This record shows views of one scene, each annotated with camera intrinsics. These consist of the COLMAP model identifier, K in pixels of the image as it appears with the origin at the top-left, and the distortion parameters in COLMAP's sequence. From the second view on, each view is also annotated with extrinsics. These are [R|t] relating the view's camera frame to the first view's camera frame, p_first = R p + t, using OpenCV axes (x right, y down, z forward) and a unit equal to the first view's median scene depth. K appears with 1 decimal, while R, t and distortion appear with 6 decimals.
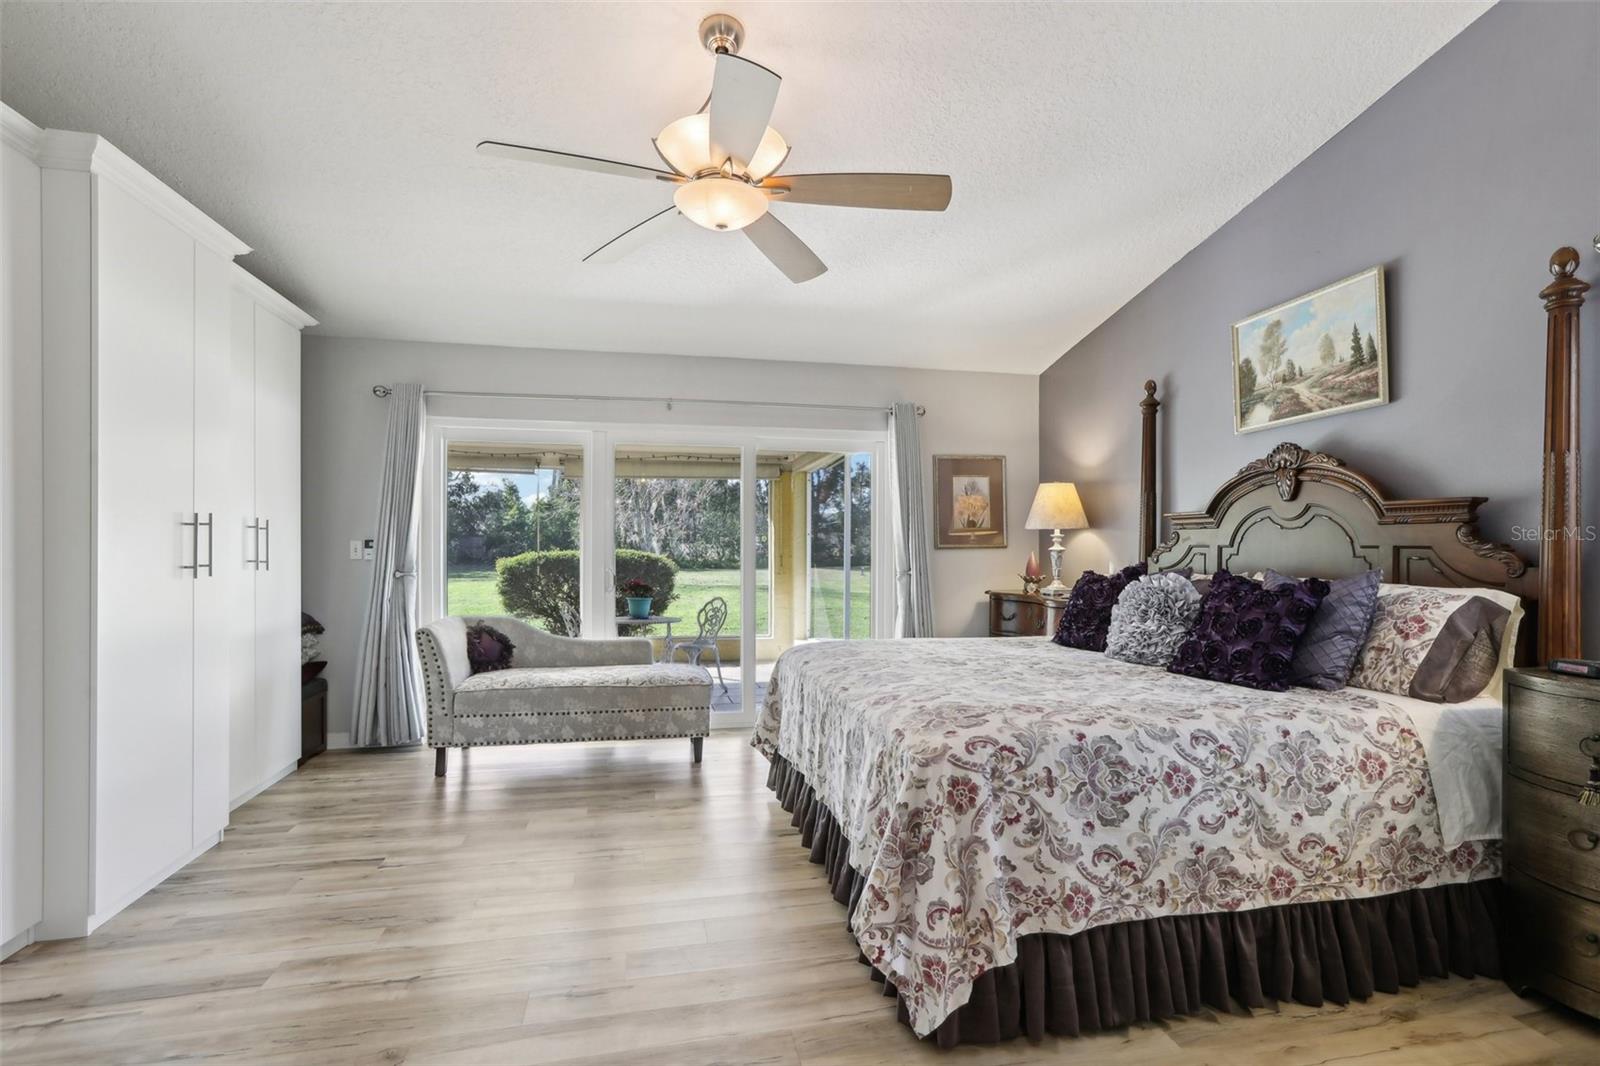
lens RADIAL K [[747.0, 0, 799.5], [0, 747.0, 547.9], [0, 0, 1]] dist [-0.050633, 0.029325]
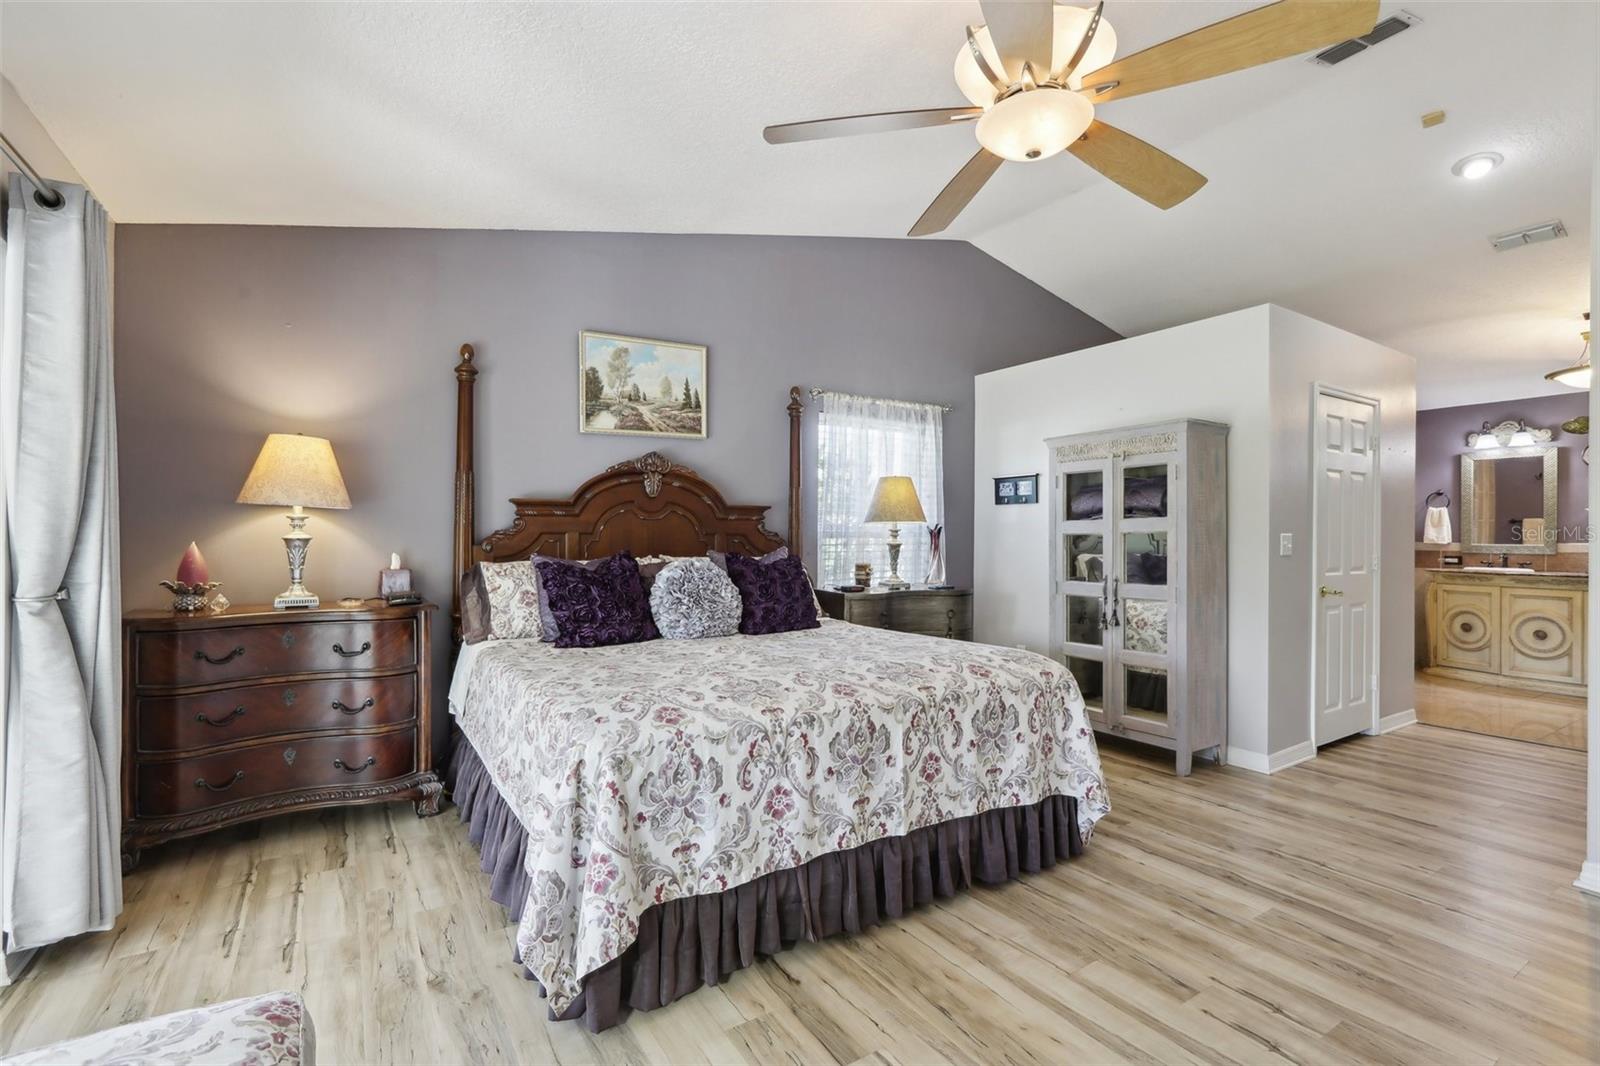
lens RADIAL K [[730.6, 0, 804.4], [0, 730.6, 533.7], [0, 0, 1]] dist [-0.049072, 0.026310]
pose [[-0.344895, -0.002747, 0.938637, -0.585251], [-0.002656, 0.999995, 0.001951, -0.005401], [-0.938638, -0.001820, -0.344900, 1.143828]]
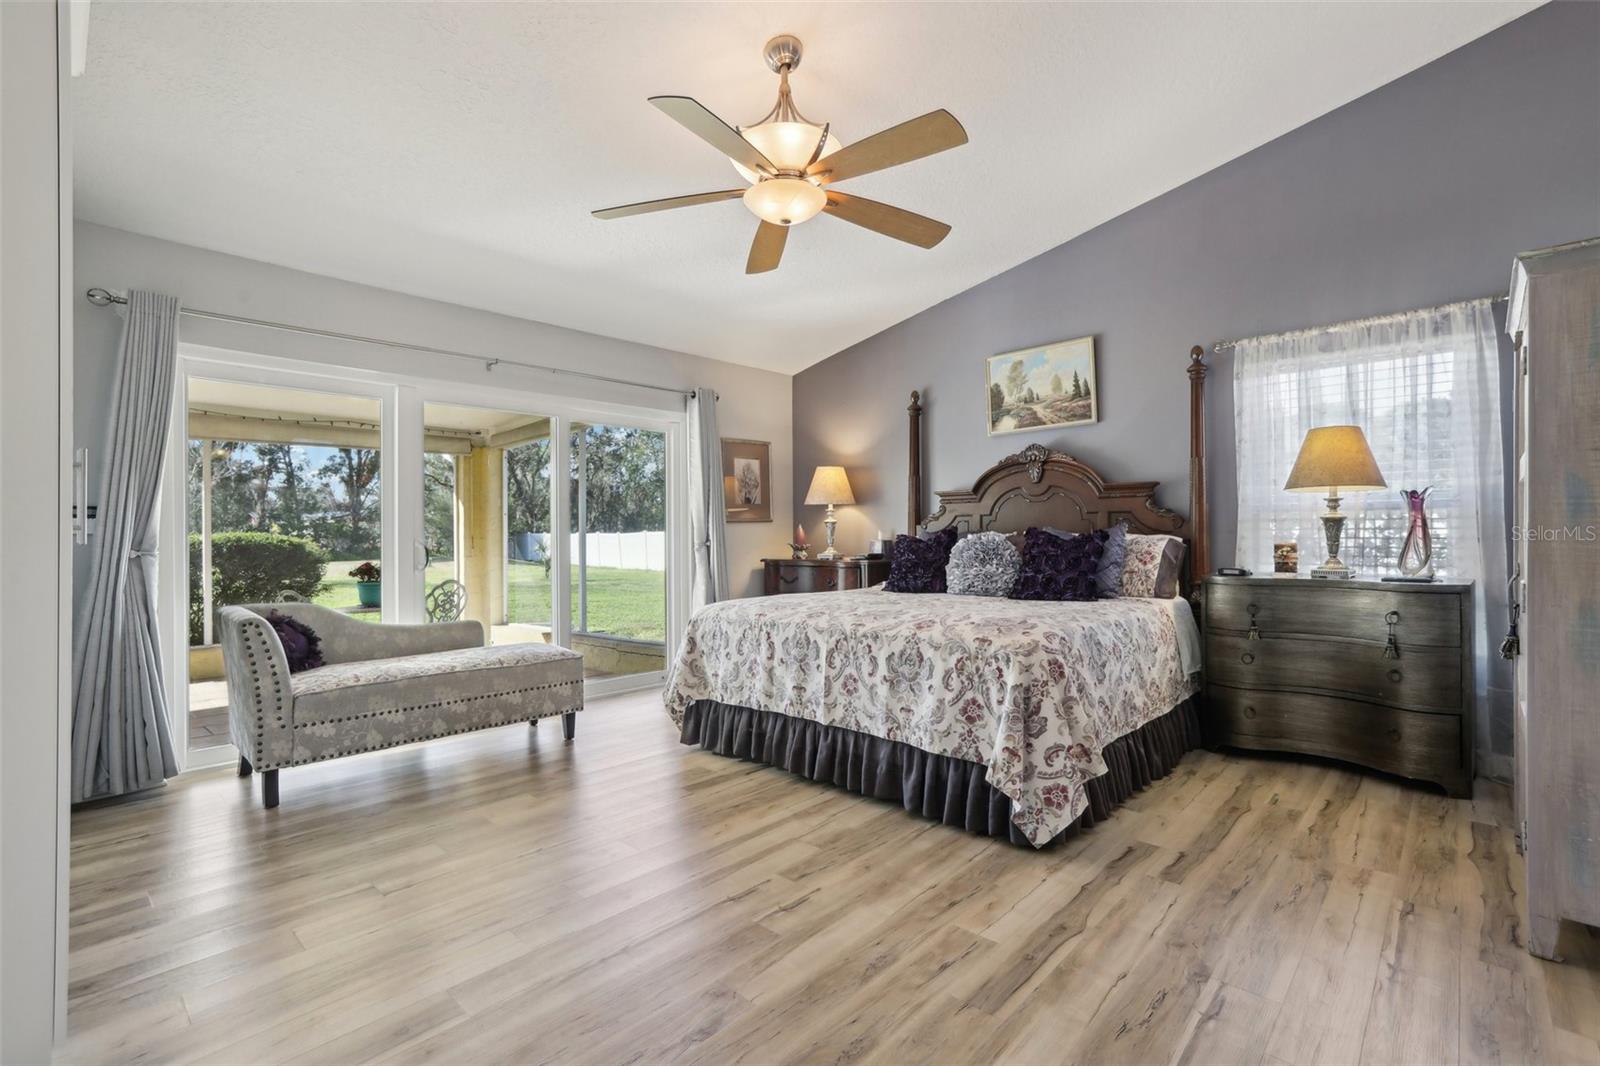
lens RADIAL K [[730.6, 0, 804.4], [0, 730.6, 533.7], [0, 0, 1]] dist [-0.049072, 0.026310]
pose [[0.819015, -0.008804, 0.573705, -0.538179], [0.011722, 0.999930, -0.001390, 0.033227], [-0.573653, 0.007863, 0.819061, 0.064433]]
